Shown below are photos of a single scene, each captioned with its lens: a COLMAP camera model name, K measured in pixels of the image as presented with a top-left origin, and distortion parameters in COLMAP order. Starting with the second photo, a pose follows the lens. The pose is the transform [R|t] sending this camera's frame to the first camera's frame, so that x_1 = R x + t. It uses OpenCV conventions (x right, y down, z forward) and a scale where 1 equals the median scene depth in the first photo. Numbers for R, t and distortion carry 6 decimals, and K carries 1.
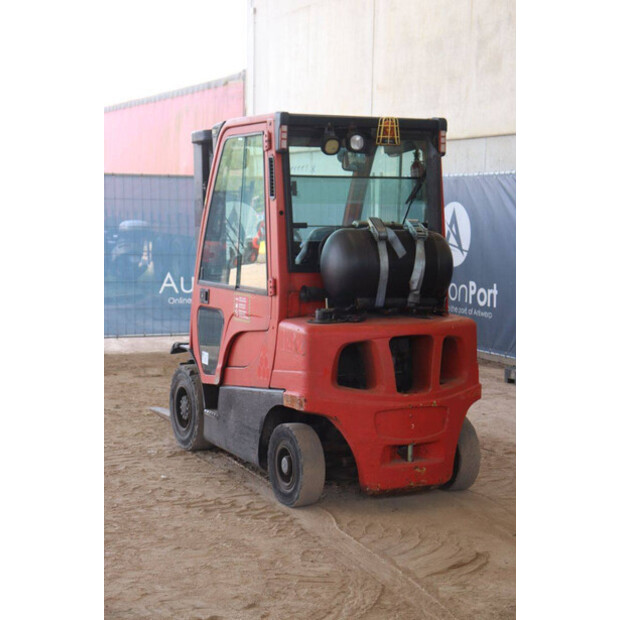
lens RADIAL K [[1269.2, 0, 319.1], [0, 1269.2, 323.3], [0, 0, 1]] dist [0.506520, 0.000000]
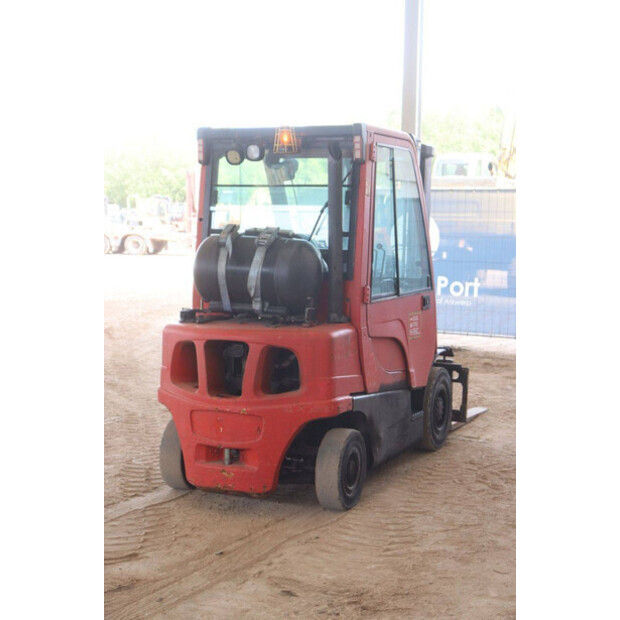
lens RADIAL K [[1093.8, 0, 307.0], [0, 1093.8, 316.2], [0, 0, 1]] dist [0.257545, 0.000000]
pose [[0.629109, 0.072480, -0.773931, 0.756607], [-0.078028, 0.996503, 0.029897, -0.039234], [0.773391, 0.041580, 0.632564, 0.479102]]
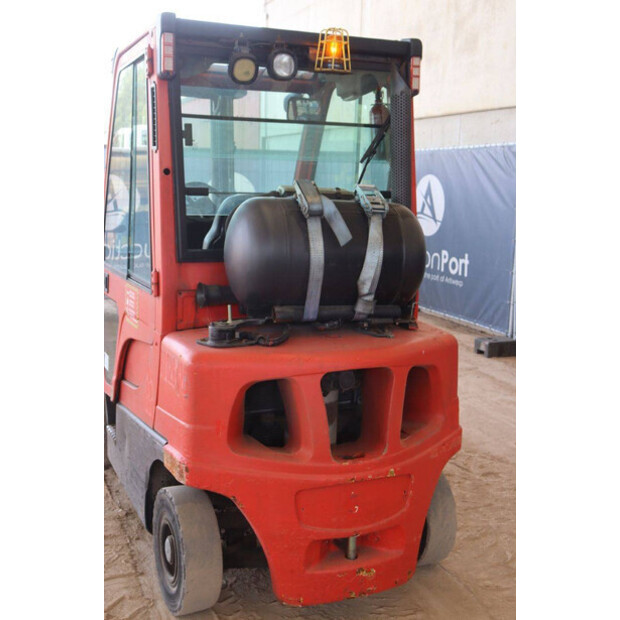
lens RADIAL K [[810.0, 0, 307.8], [0, 810.0, 318.6], [0, 0, 1]] dist [0.094409, 0.000000]
pose [[0.999040, 0.019980, -0.038978, 0.060745], [-0.017086, 0.997169, 0.073228, -0.042901], [0.040331, -0.072492, 0.996553, 0.576939]]
